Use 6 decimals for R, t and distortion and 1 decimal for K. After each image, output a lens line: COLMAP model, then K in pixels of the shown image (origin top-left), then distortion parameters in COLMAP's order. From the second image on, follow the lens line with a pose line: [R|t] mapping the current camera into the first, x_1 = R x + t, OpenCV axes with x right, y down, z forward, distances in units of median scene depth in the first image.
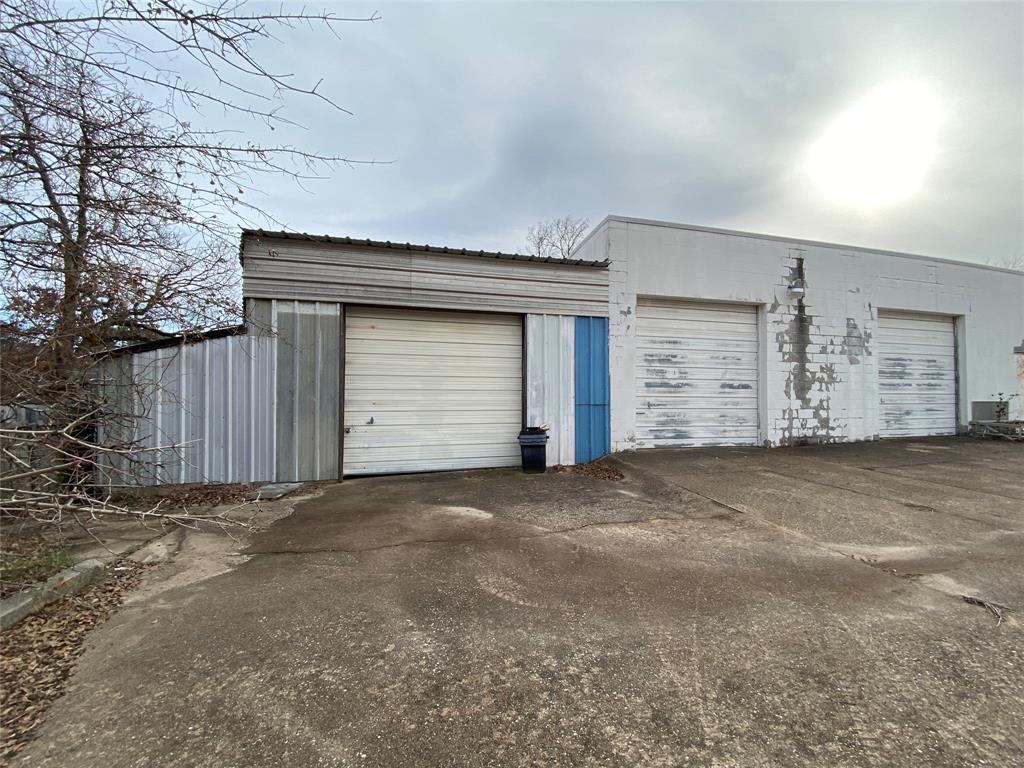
lens RADIAL K [[403.3, 0, 512.0], [0, 403.3, 384.0], [0, 0, 1]] dist [0.037351, -0.028971]
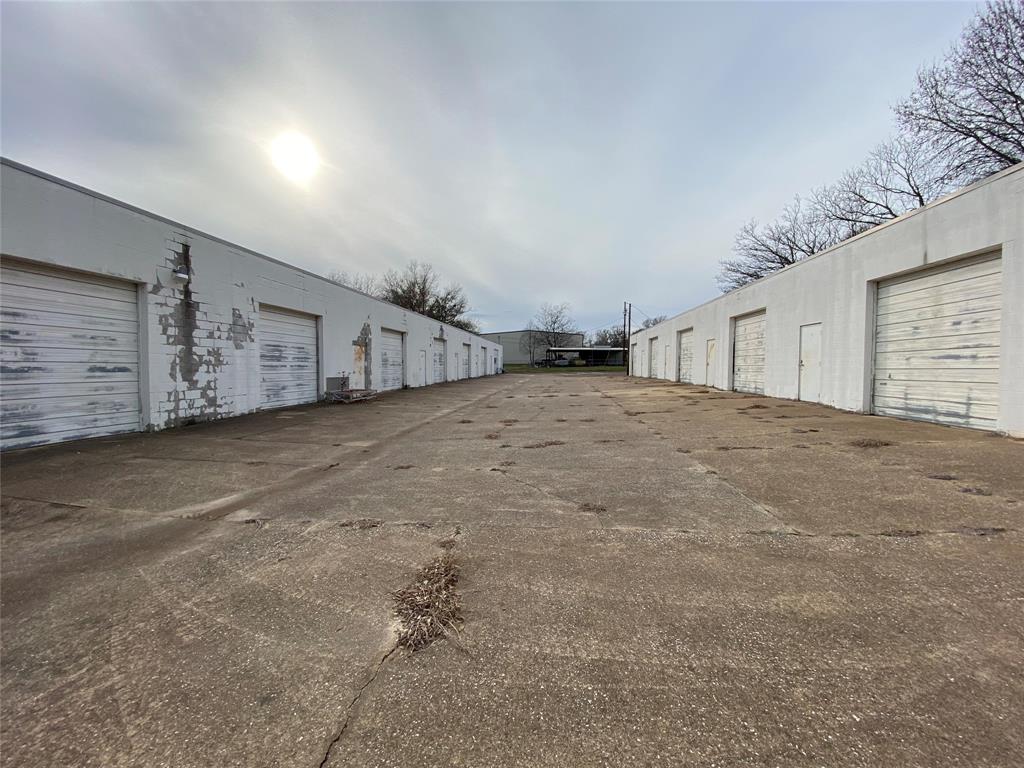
lens RADIAL K [[411.3, 0, 516.6], [0, 411.3, 382.9], [0, 0, 1]] dist [0.000588, -0.013459]
pose [[0.341174, -0.035297, 0.939337, 0.008982], [-0.025712, 0.998570, 0.046862, -0.029464], [-0.939648, -0.040140, 0.339779, -0.154825]]
